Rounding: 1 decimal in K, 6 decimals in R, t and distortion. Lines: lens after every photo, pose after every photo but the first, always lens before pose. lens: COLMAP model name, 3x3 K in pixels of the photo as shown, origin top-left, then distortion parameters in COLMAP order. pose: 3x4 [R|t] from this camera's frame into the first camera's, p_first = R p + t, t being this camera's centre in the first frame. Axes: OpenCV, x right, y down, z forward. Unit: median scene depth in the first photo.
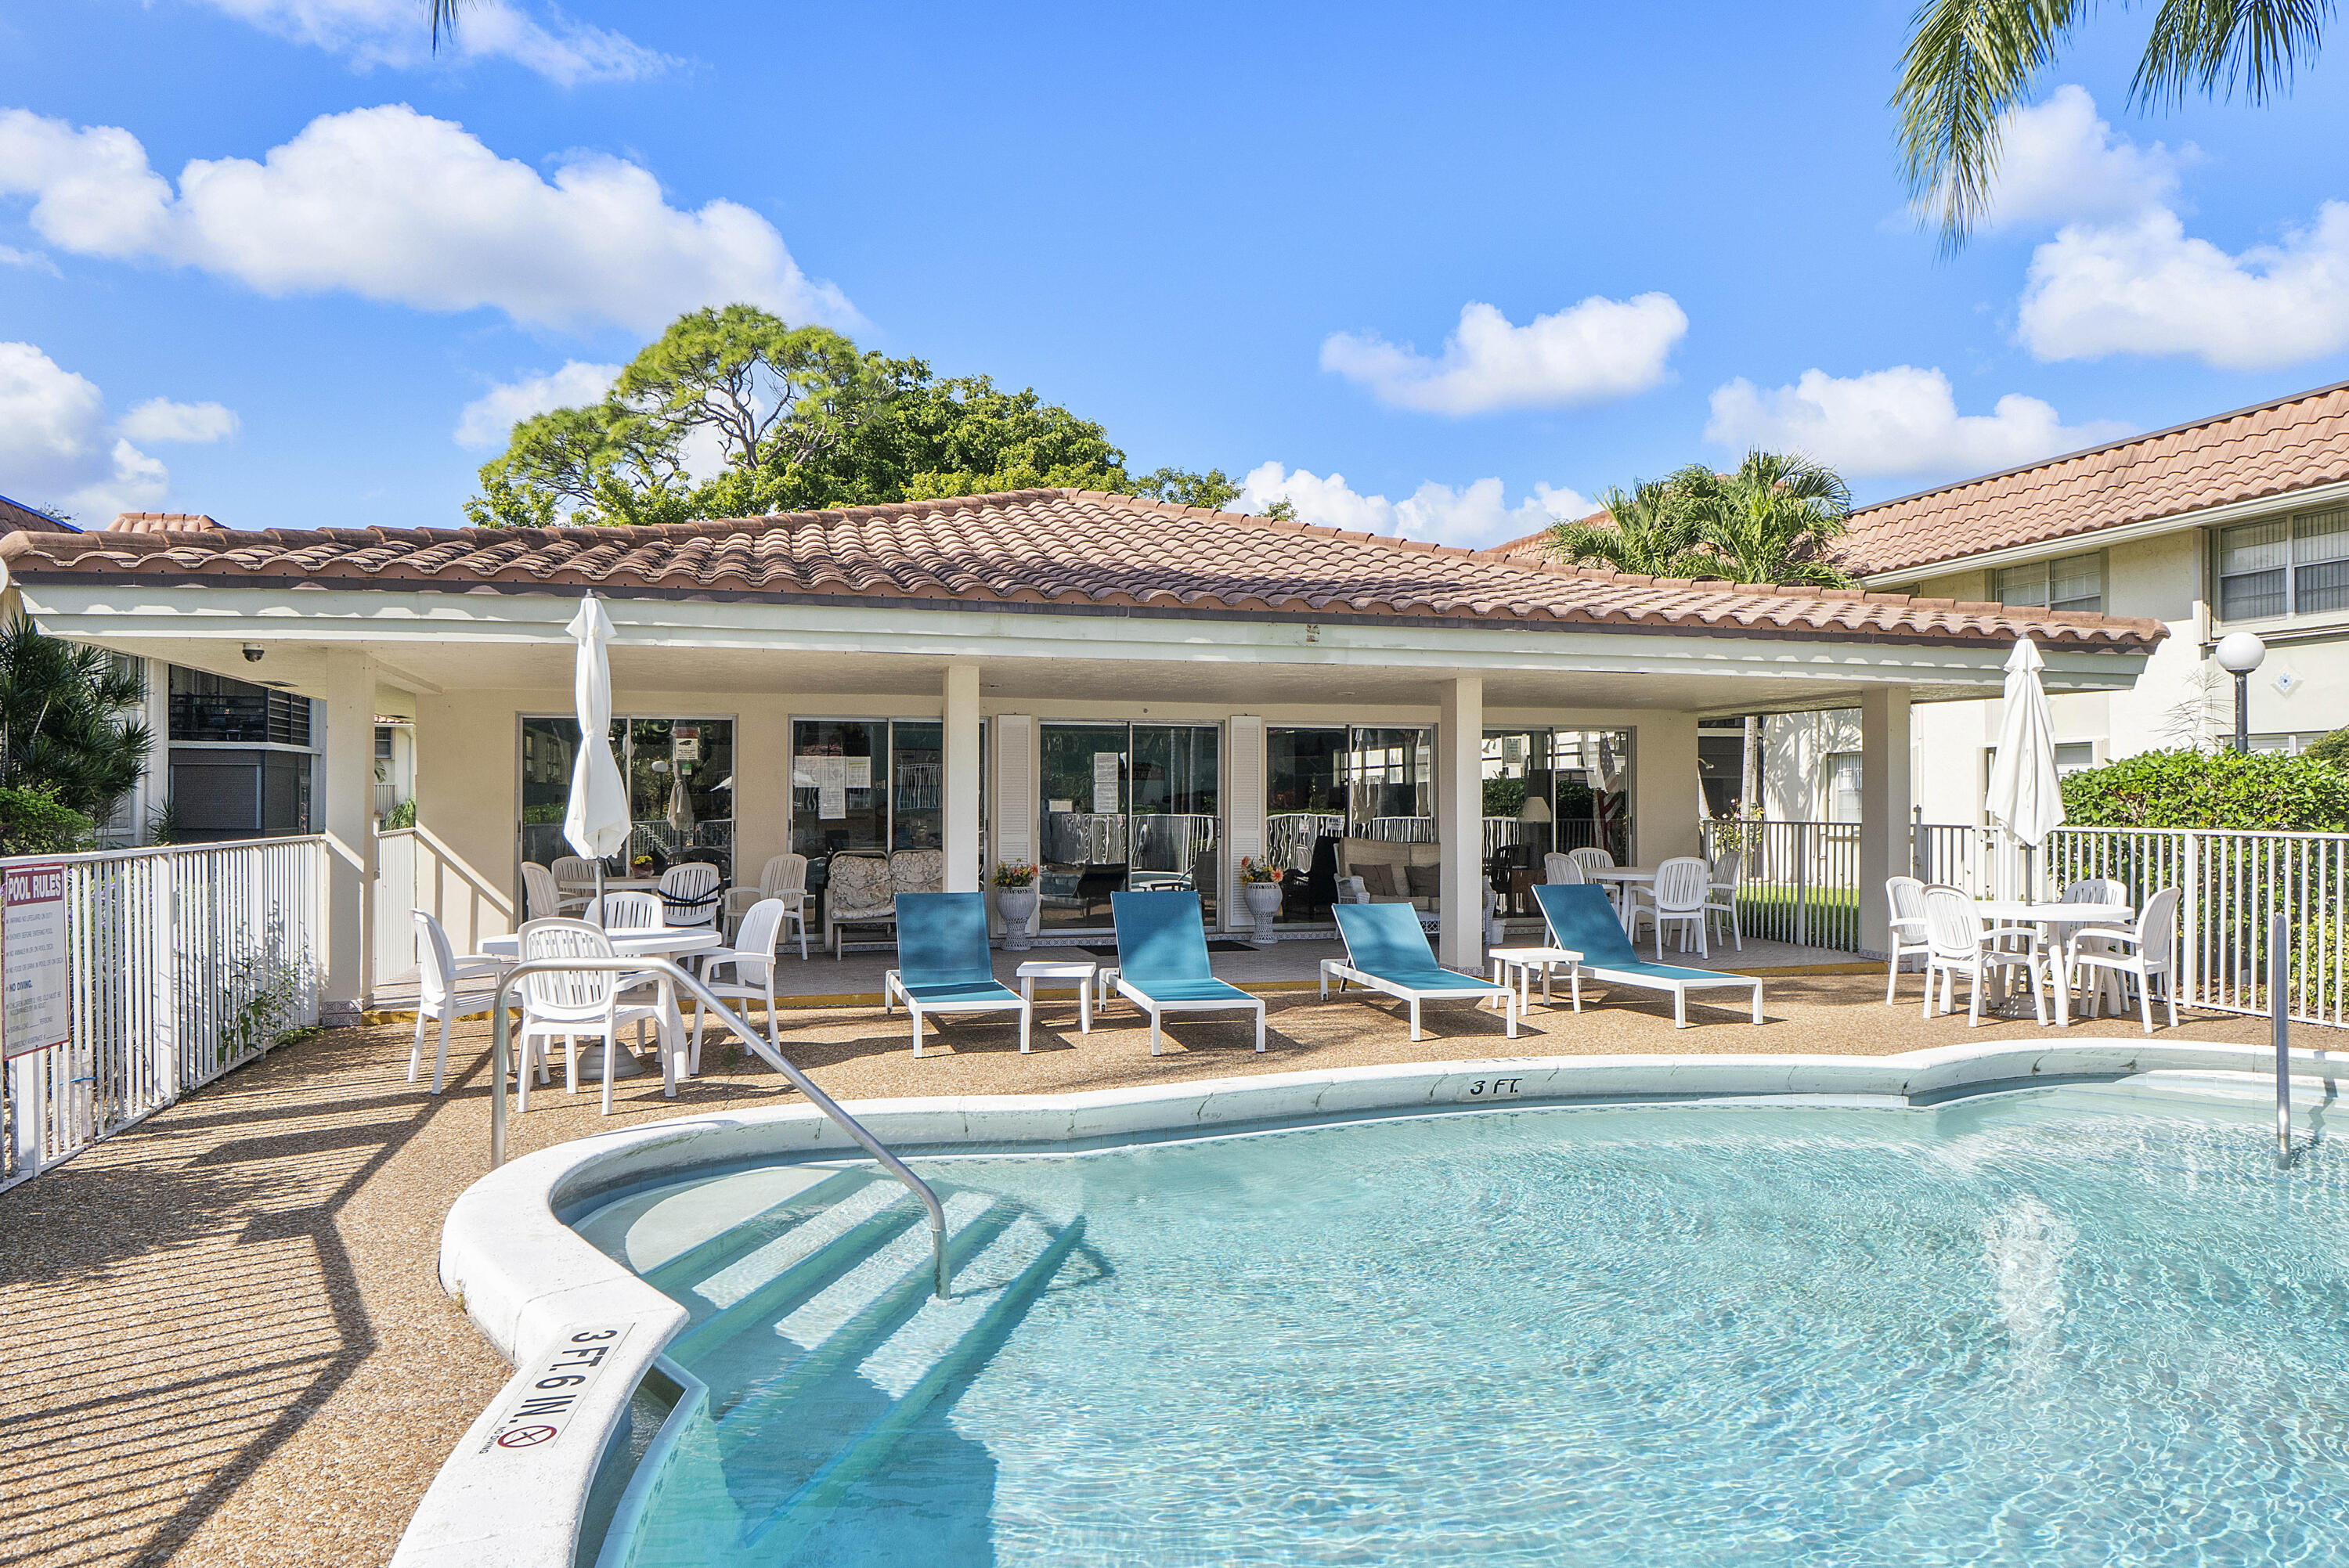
lens RADIAL K [[1550.2, 0, 1174.5], [0, 1550.2, 784.0], [0, 0, 1]] dist [0.002123, 0.000196]
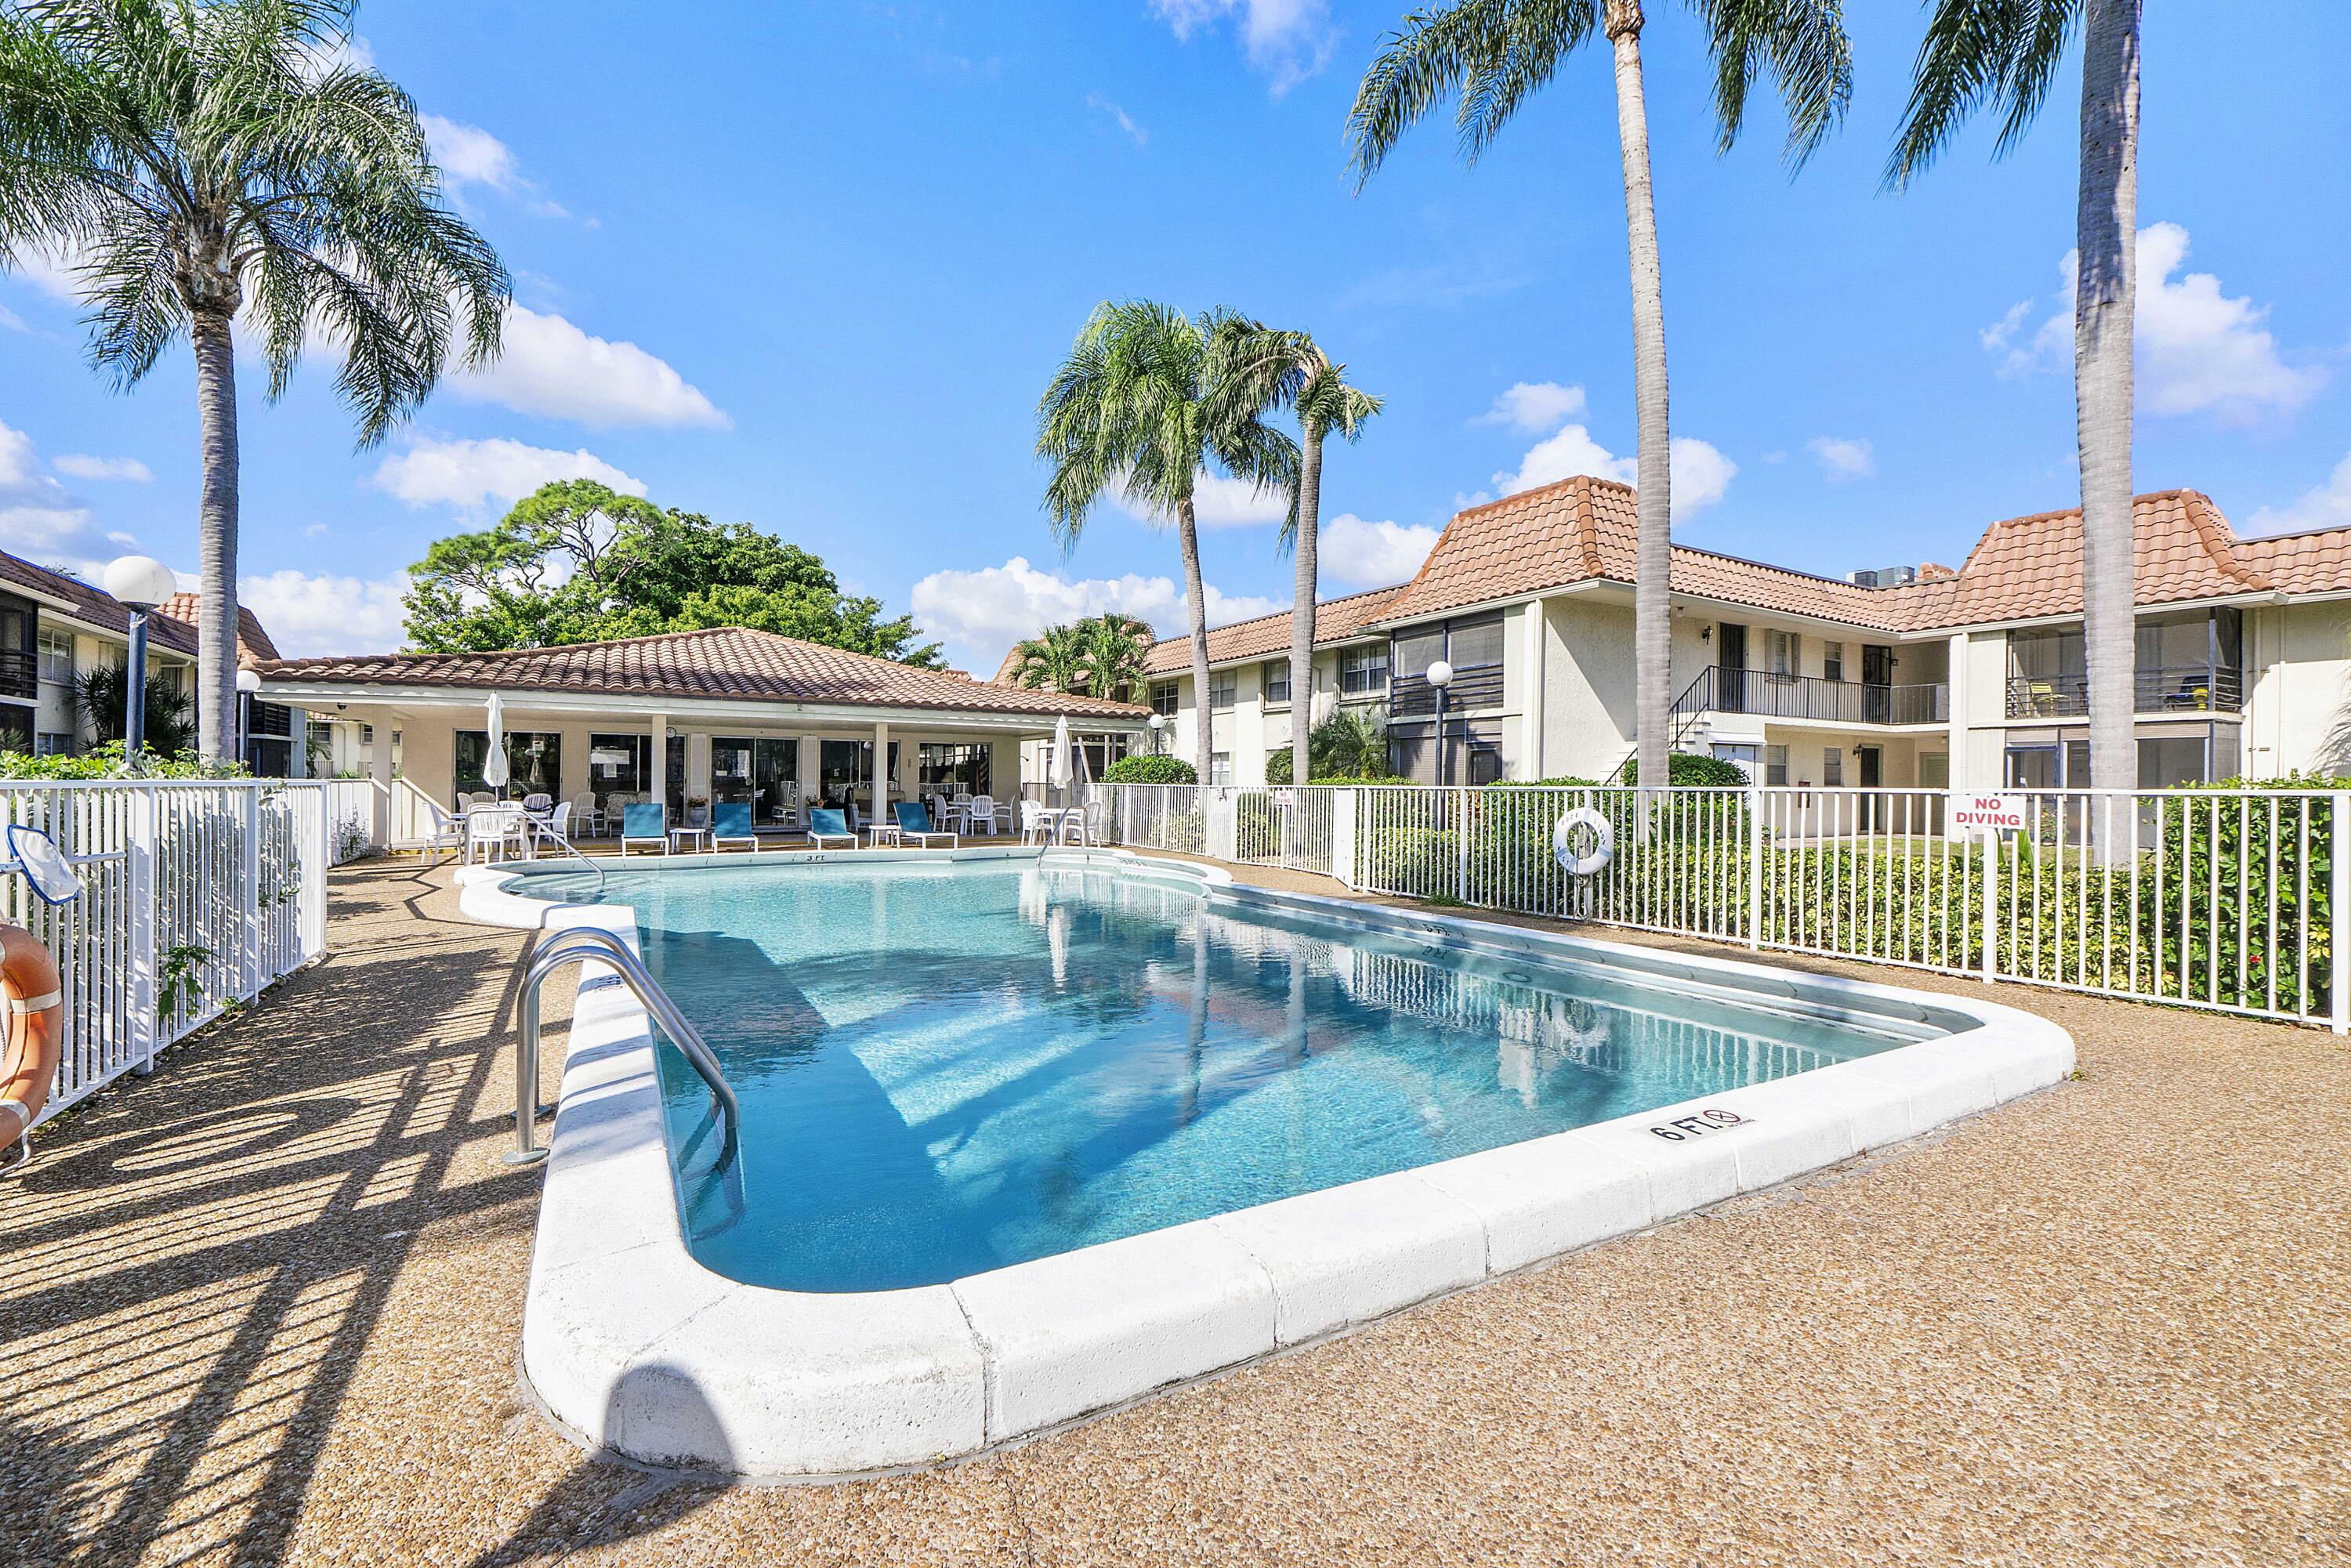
lens RADIAL K [[999.2, 0, 1175.5], [0, 999.2, 784.0], [0, 0, 1]] dist [-0.002805, -0.000017]
pose [[0.968635, 0.008447, 0.248346, 0.169785], [-0.012008, 0.999846, 0.012828, 0.002550], [-0.248199, -0.015408, 0.968586, -0.484175]]
